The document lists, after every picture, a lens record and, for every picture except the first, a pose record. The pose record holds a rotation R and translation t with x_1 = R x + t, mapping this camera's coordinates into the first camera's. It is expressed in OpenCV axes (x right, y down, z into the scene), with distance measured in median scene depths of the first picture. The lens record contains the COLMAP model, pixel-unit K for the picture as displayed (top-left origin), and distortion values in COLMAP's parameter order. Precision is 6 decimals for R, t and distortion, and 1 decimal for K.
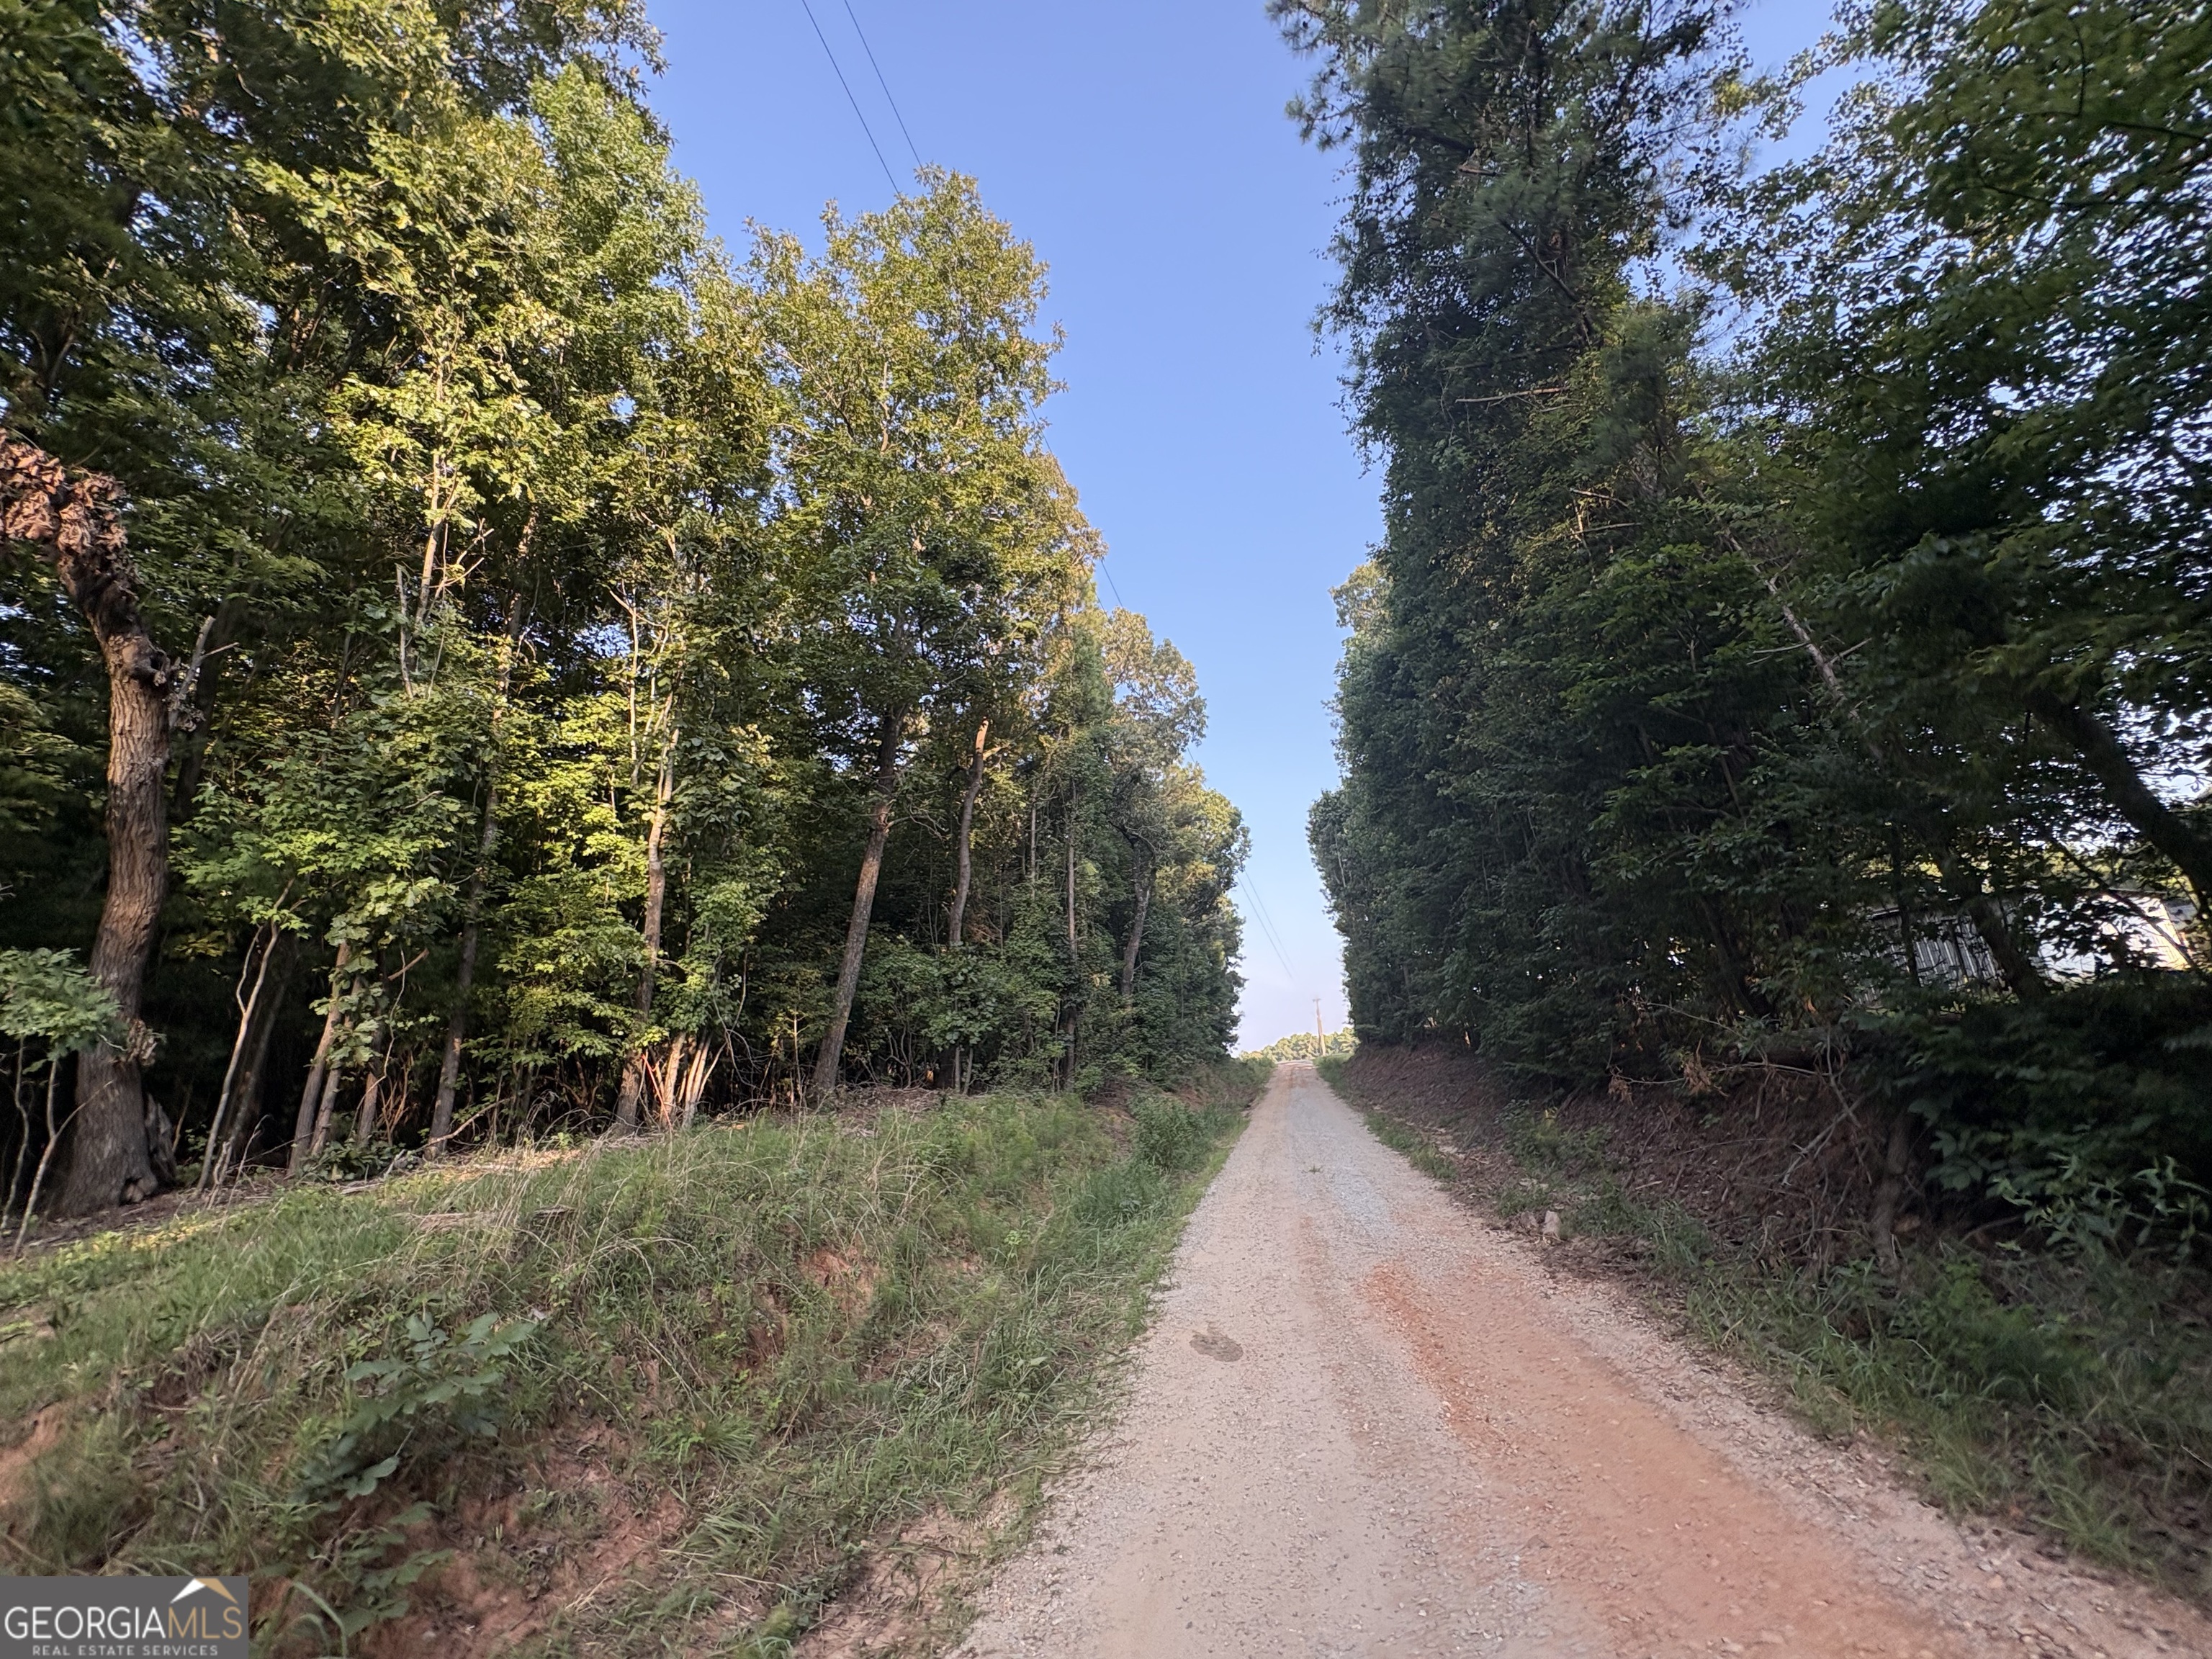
lens RADIAL K [[887.8, 0, 1107.9], [0, 887.8, 839.1], [0, 0, 1]] dist [-0.000131, -0.000020]
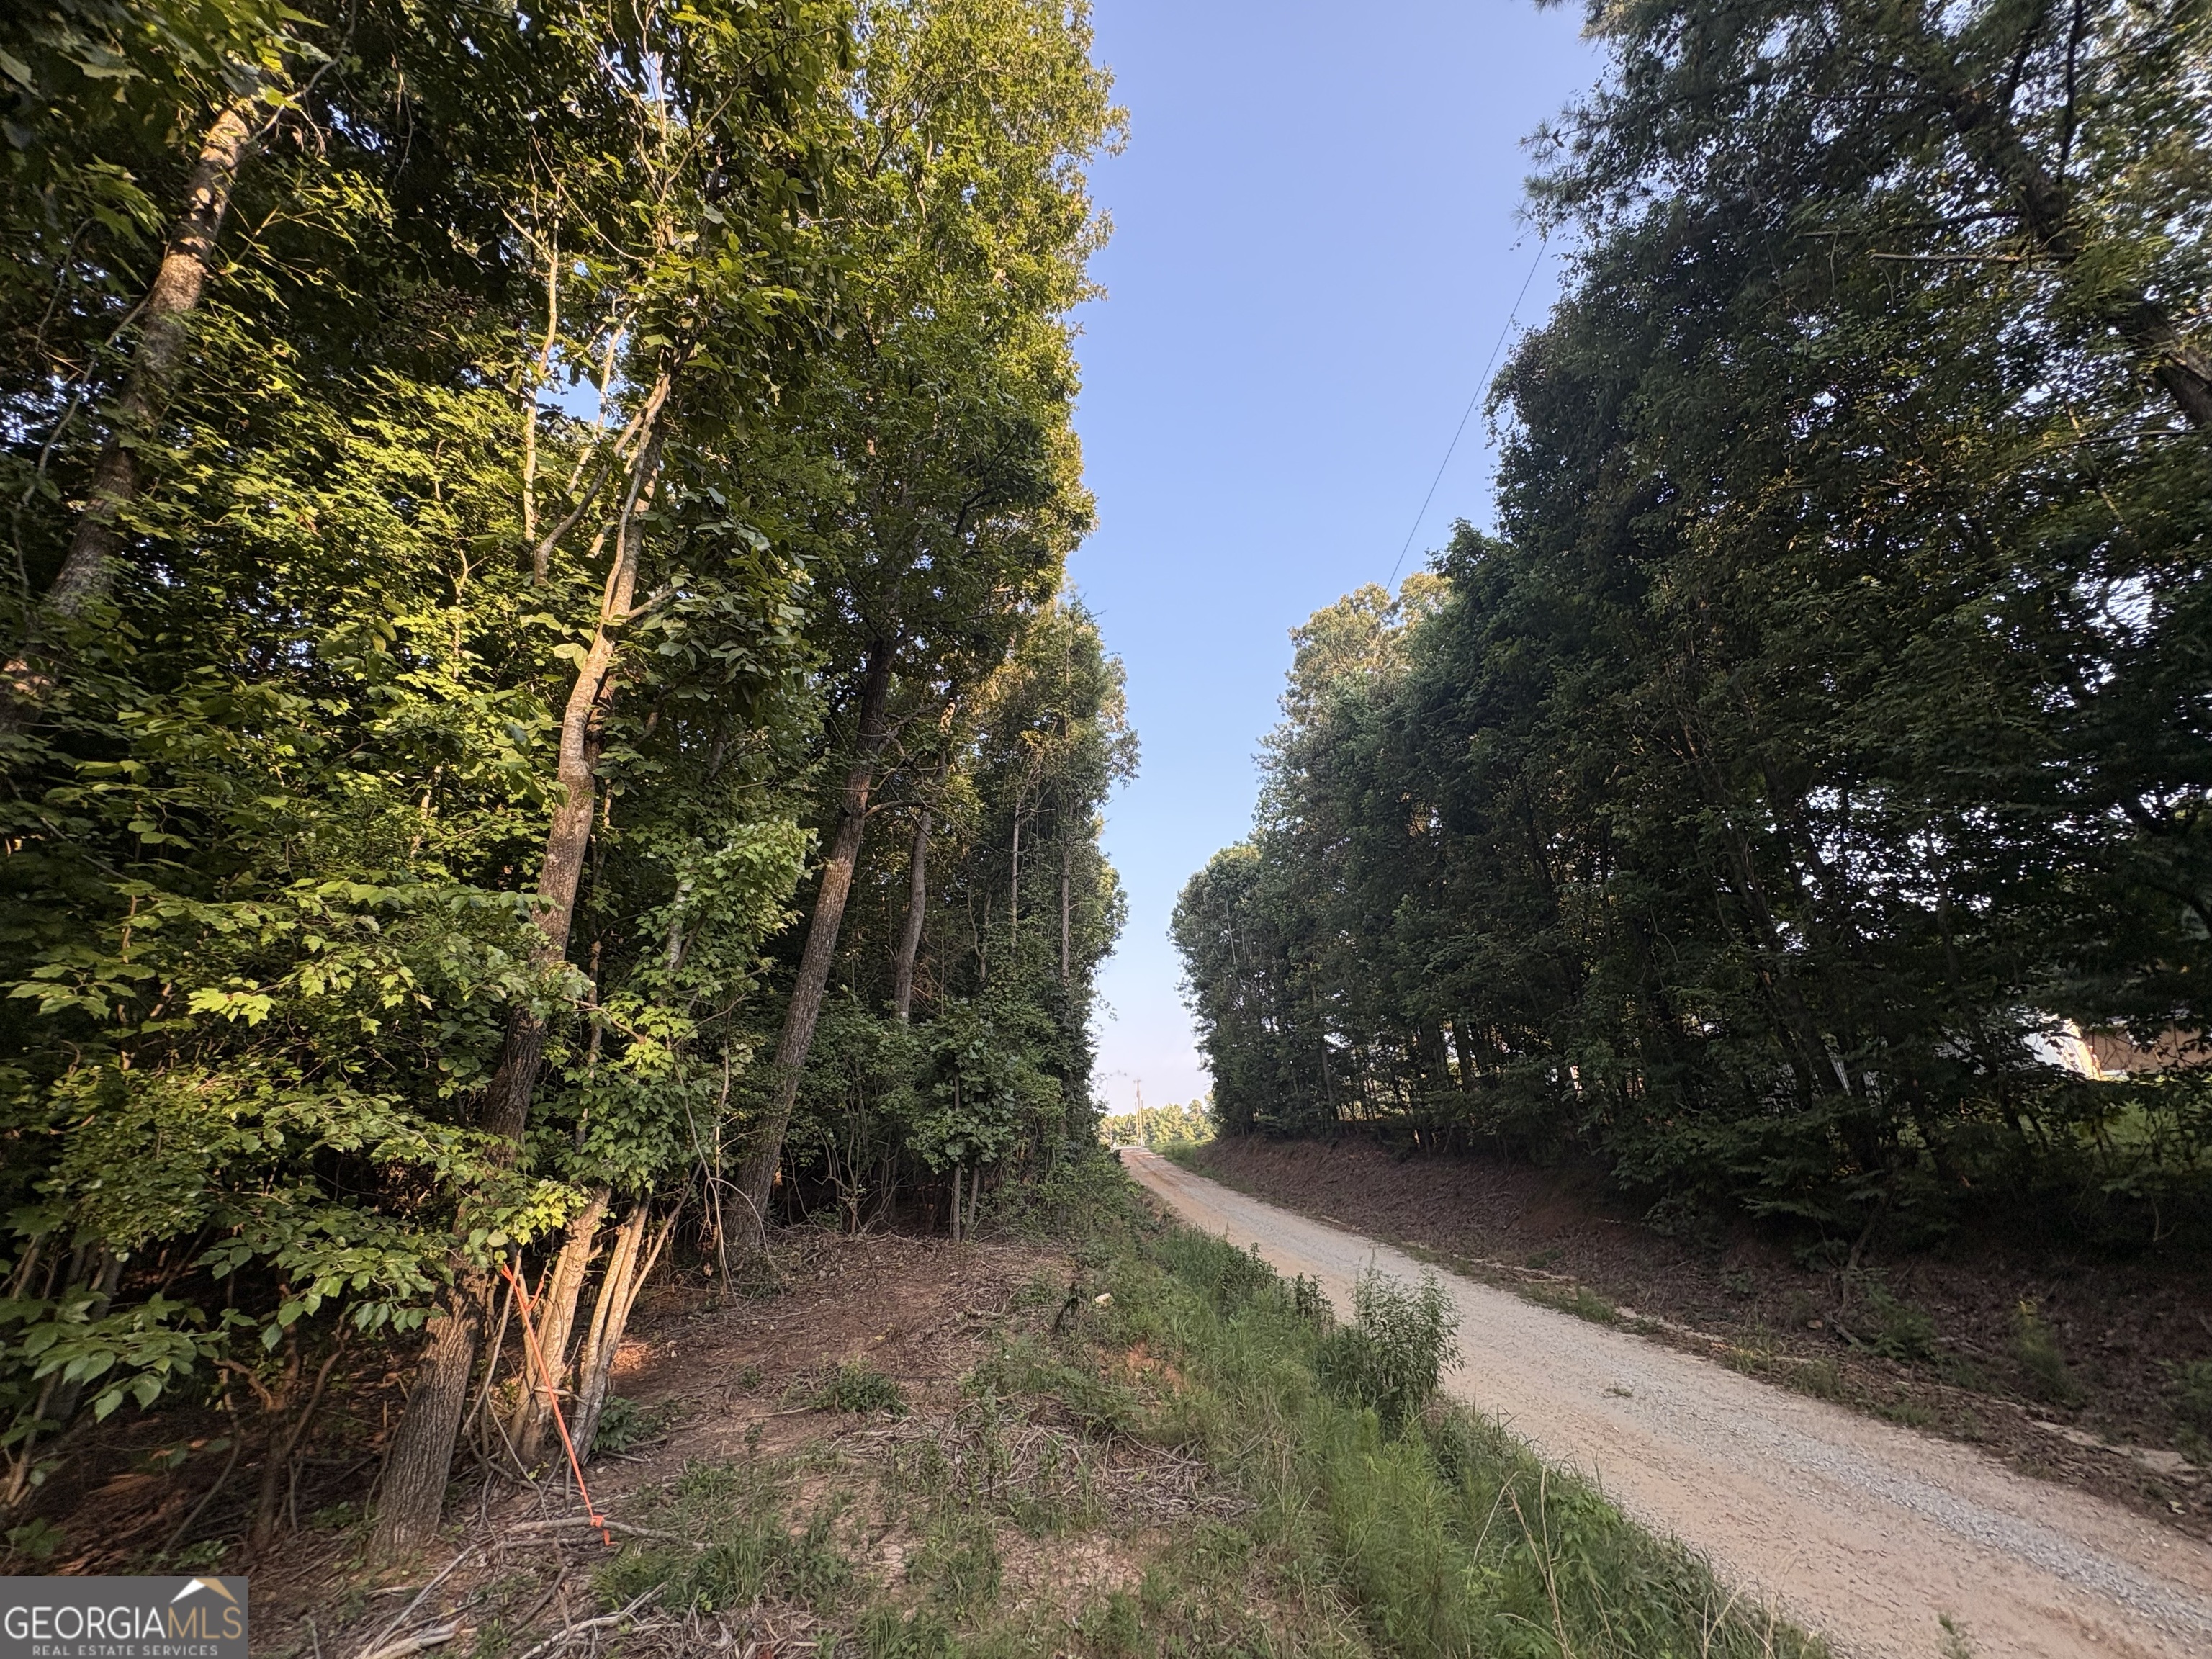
lens RADIAL K [[887.9, 0, 1106.0], [0, 887.9, 829.5], [0, 0, 1]] dist [0.001481, 0.000046]
pose [[0.972778, 0.085444, 0.215410, -0.353573], [-0.065290, 0.992942, -0.099010, 0.081836], [-0.222349, 0.082250, 0.971491, 0.542621]]
